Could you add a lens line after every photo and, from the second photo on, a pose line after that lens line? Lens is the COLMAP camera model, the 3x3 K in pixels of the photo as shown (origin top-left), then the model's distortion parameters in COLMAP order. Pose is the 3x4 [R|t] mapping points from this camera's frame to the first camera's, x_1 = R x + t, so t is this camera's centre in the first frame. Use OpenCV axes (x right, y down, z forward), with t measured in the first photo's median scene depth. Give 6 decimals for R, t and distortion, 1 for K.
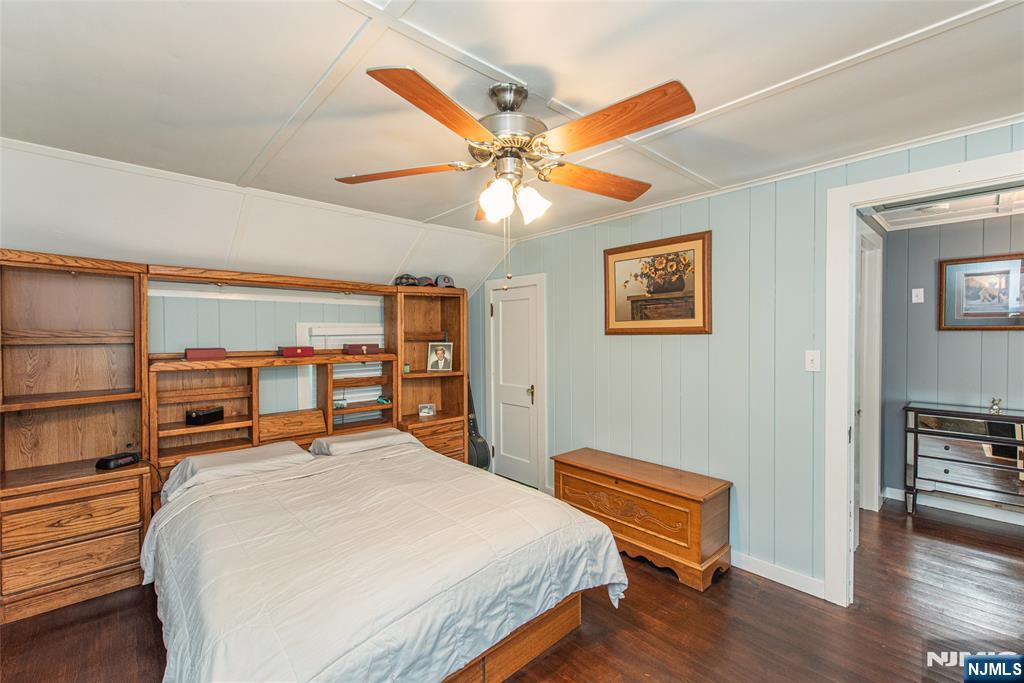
lens RADIAL K [[439.8, 0, 512.0], [0, 439.8, 341.5], [0, 0, 1]] dist [0.000622, -0.000009]
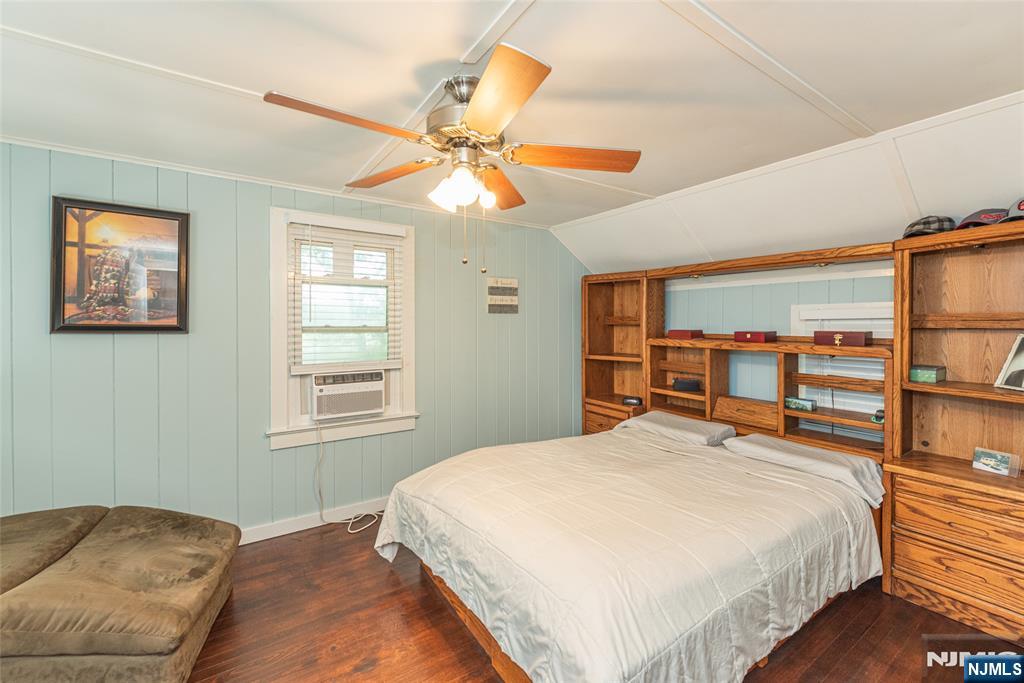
lens RADIAL K [[416.5, 0, 514.6], [0, 416.5, 325.1], [0, 0, 1]] dist [0.000341, -0.000007]
pose [[-0.146498, 0.011631, -0.989143, 0.523101], [-0.016281, 0.999767, 0.014168, -0.007038], [0.989077, 0.018180, -0.146275, 0.693772]]
